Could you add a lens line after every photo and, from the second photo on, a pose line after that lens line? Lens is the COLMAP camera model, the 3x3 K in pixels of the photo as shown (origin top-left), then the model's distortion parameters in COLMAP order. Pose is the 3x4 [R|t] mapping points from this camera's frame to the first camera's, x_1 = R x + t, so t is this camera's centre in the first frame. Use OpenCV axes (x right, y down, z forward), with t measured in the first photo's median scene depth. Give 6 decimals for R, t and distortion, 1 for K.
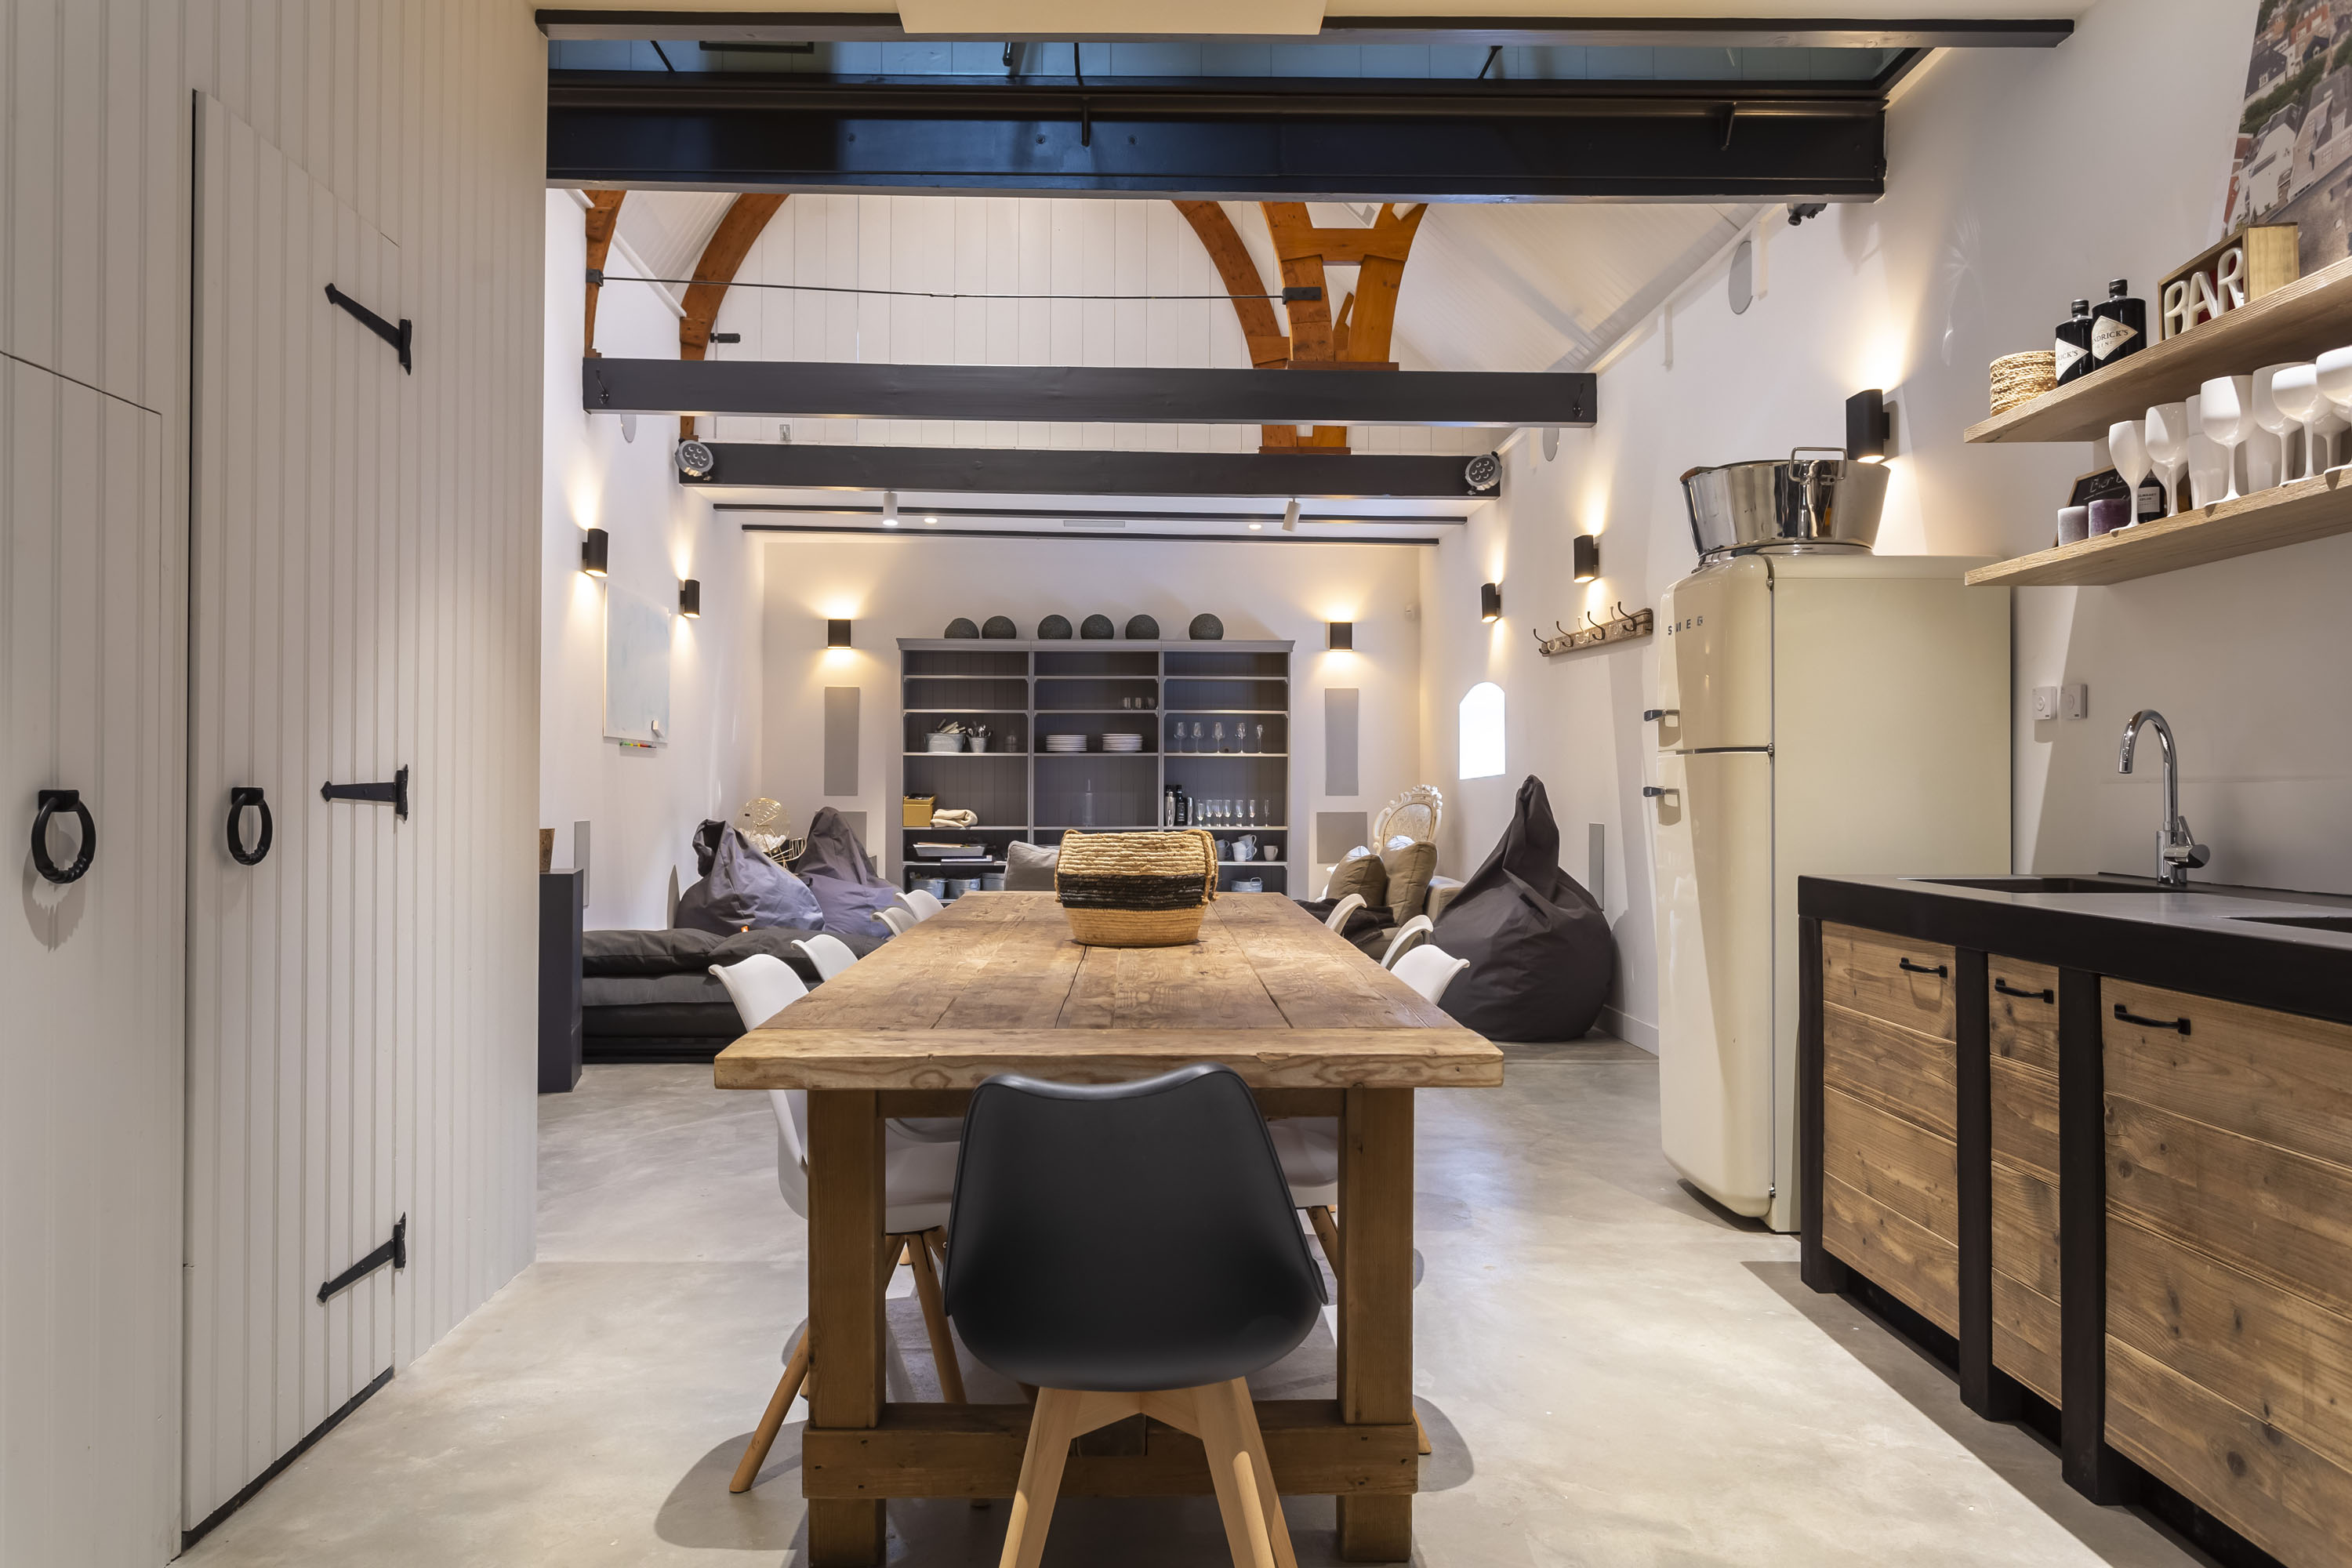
lens RADIAL K [[1619.1, 0, 1174.6], [0, 1619.1, 777.2], [0, 0, 1]] dist [-0.006488, -0.002469]
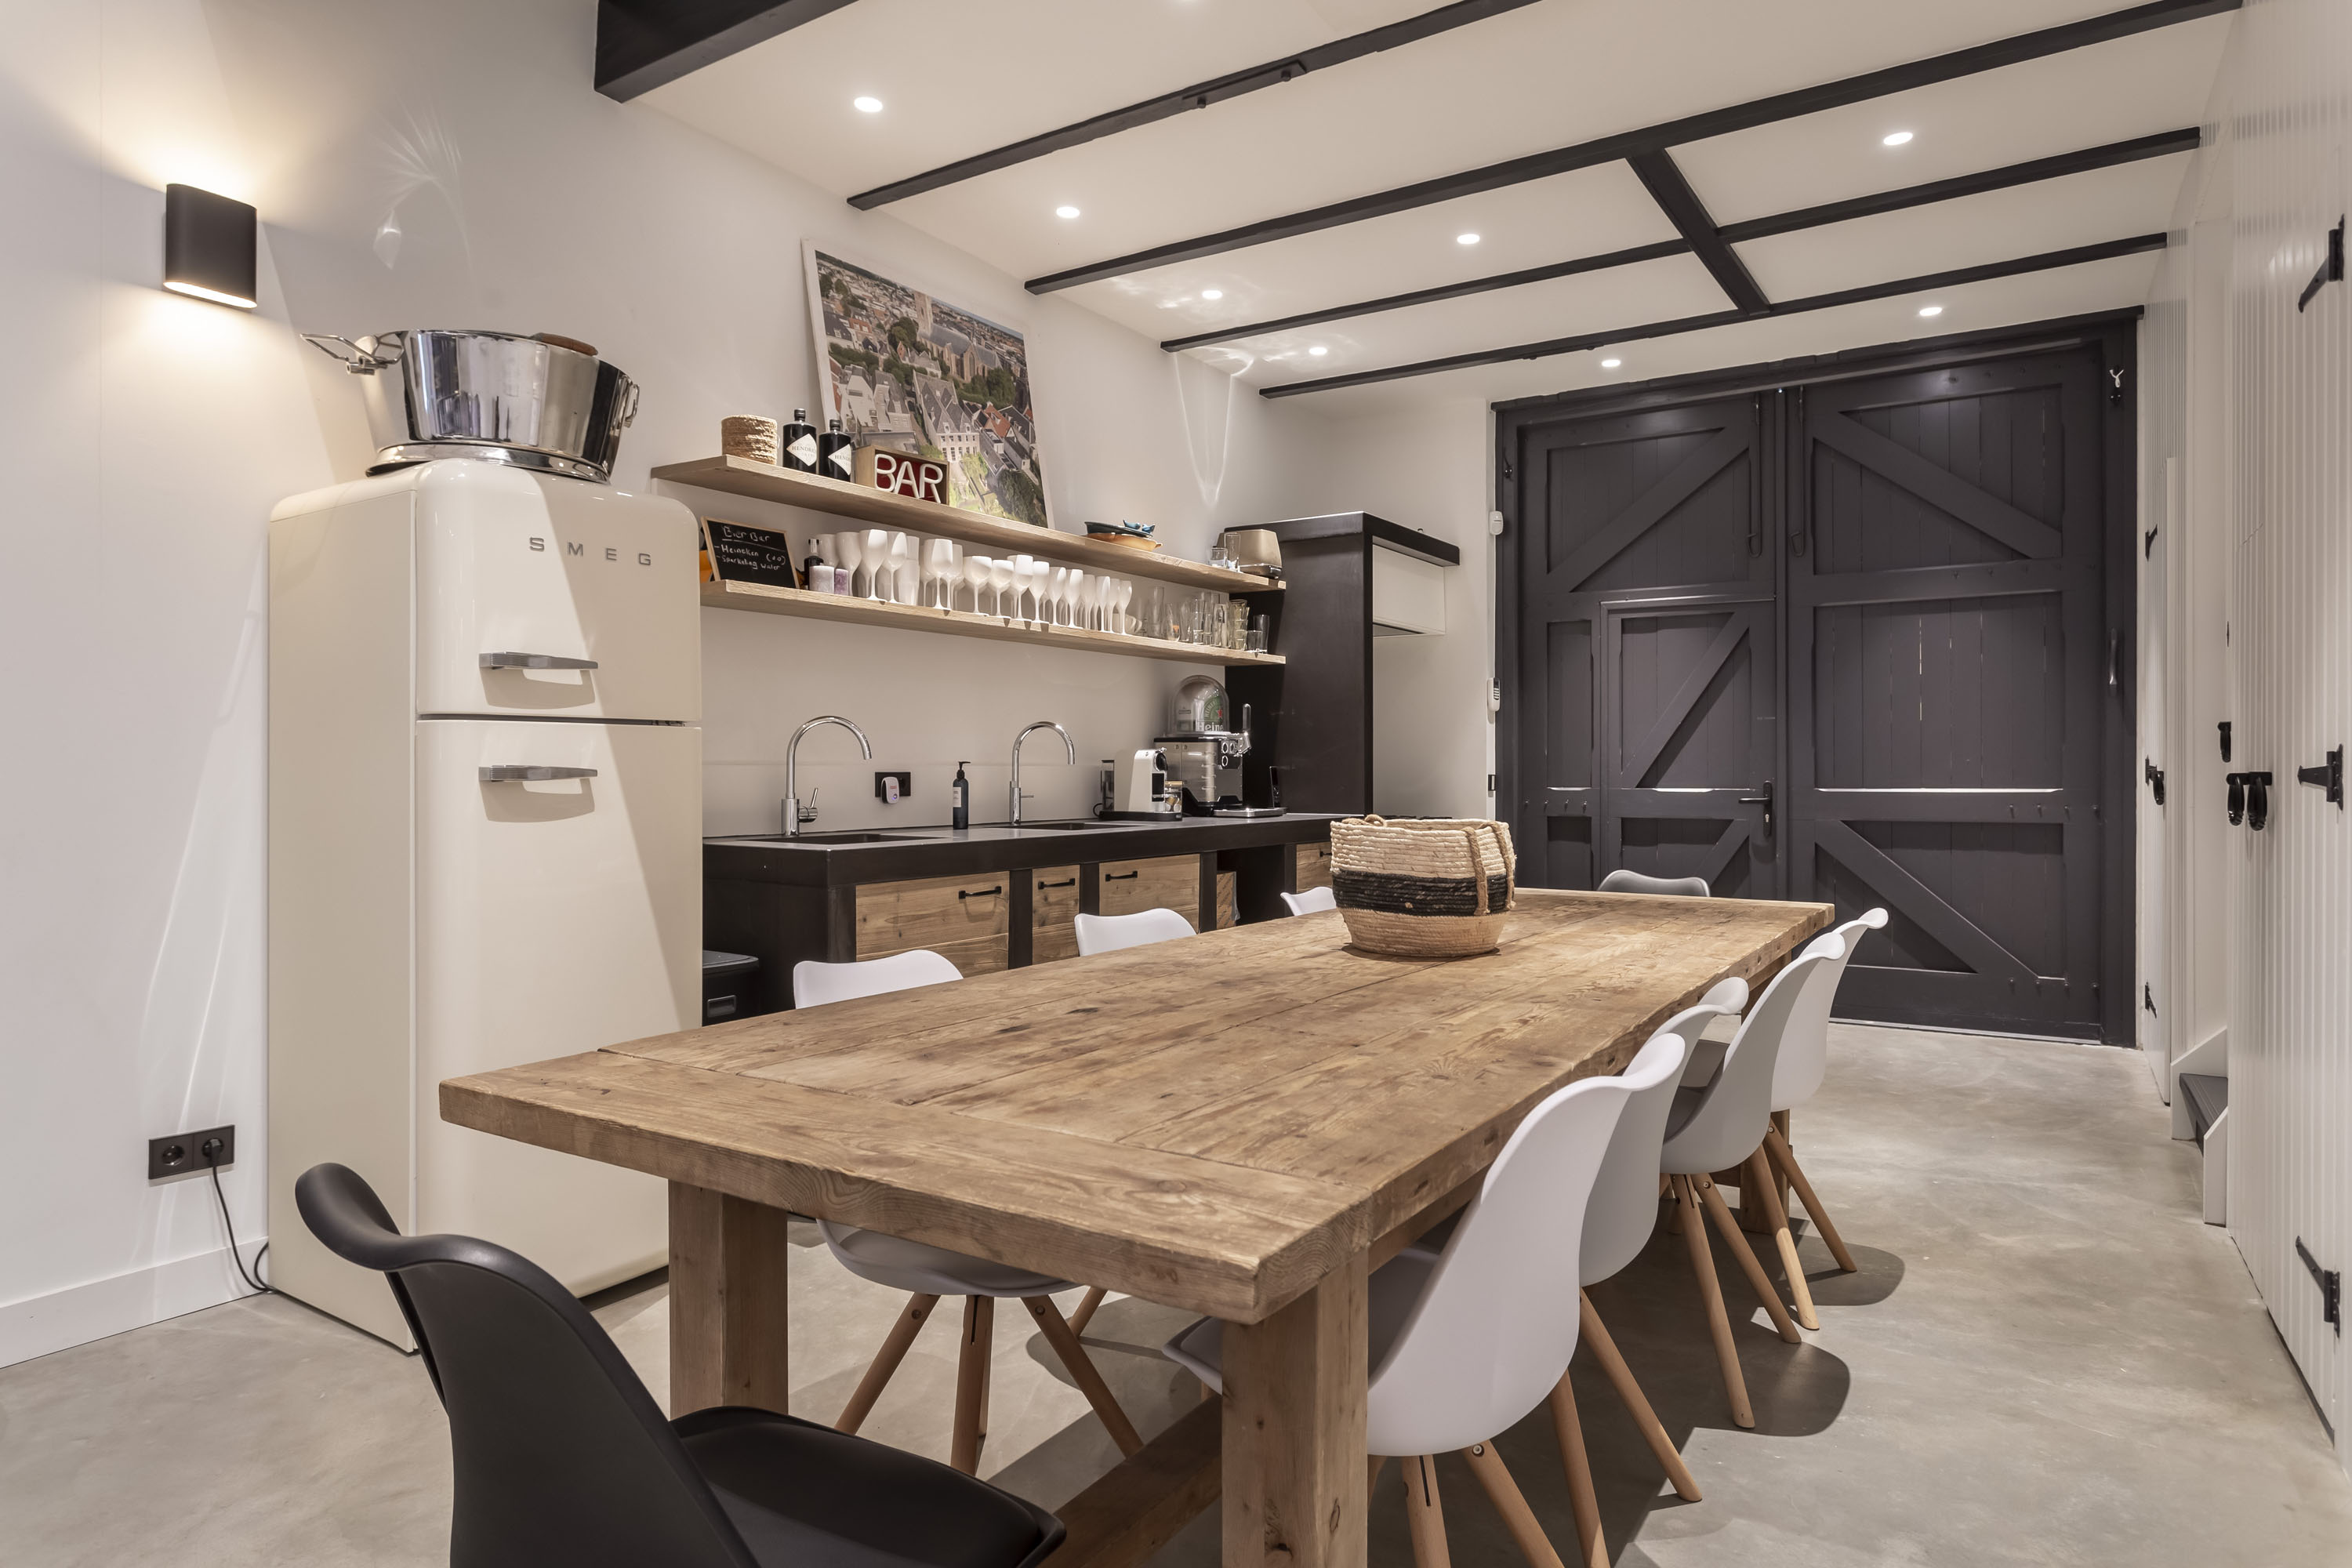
lens RADIAL K [[1356.9, 0, 1166.2], [0, 1356.9, 785.2], [0, 0, 1]] dist [0.006082, -0.000284]
pose [[-0.829977, -0.007463, 0.557747, -0.384850], [-0.005772, 0.999972, 0.004791, 0.014843], [-0.557767, 0.000757, -0.829997, 2.051571]]
